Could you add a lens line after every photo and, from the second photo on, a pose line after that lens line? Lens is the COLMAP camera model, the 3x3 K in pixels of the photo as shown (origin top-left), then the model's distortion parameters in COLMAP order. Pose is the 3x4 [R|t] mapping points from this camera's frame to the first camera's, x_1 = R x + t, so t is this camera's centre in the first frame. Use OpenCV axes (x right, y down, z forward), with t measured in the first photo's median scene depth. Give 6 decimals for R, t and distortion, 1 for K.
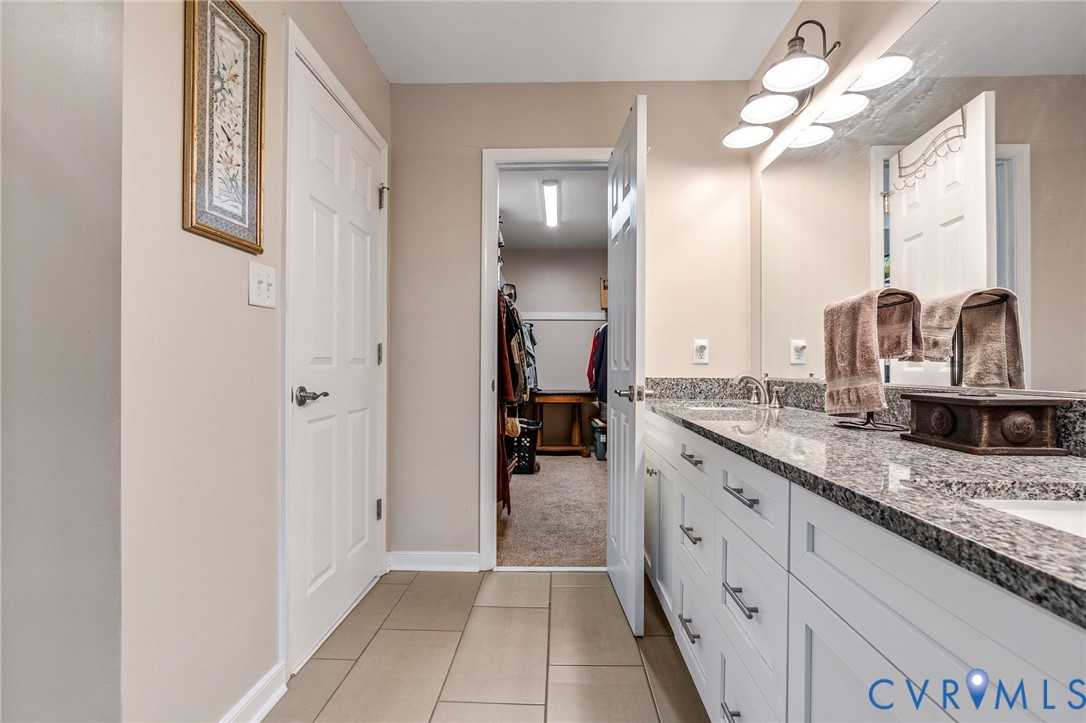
lens RADIAL K [[499.3, 0, 544.3], [0, 499.3, 363.8], [0, 0, 1]] dist [-0.008288, 0.001272]
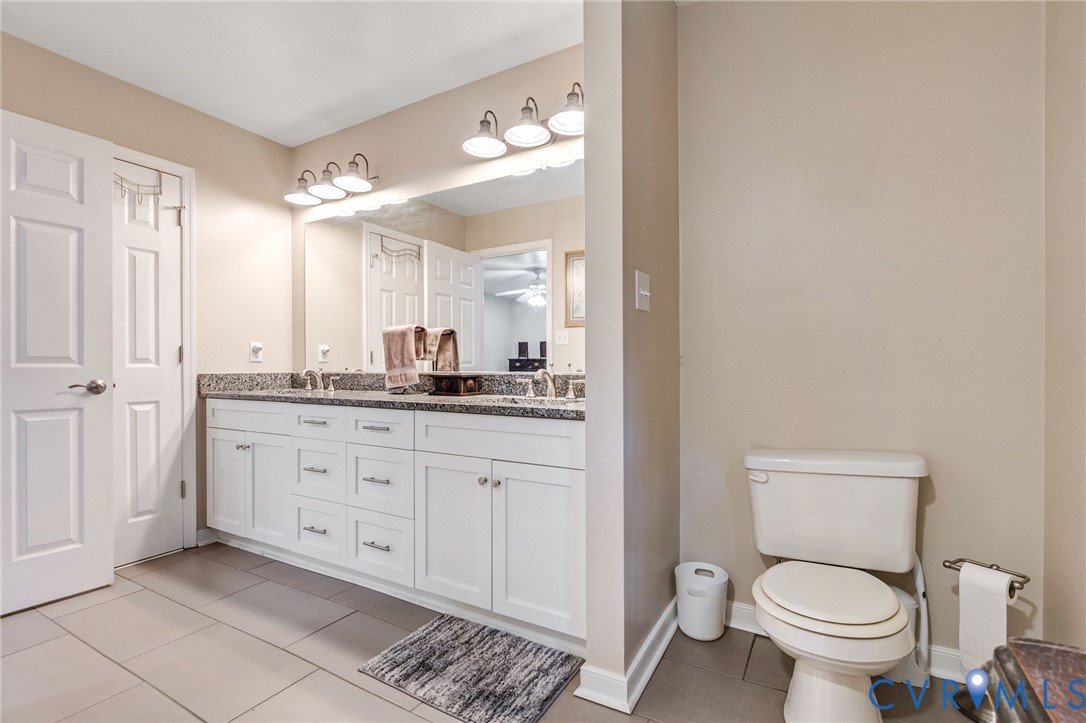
lens RADIAL K [[499.3, 0, 544.1], [0, 499.3, 363.5], [0, 0, 1]] dist [-0.008288, 0.001272]
pose [[0.468496, -0.001886, 0.883464, -0.874351], [0.001667, 0.999998, 0.001251, 0.006889], [-0.883464, 0.000887, 0.468498, -0.430037]]
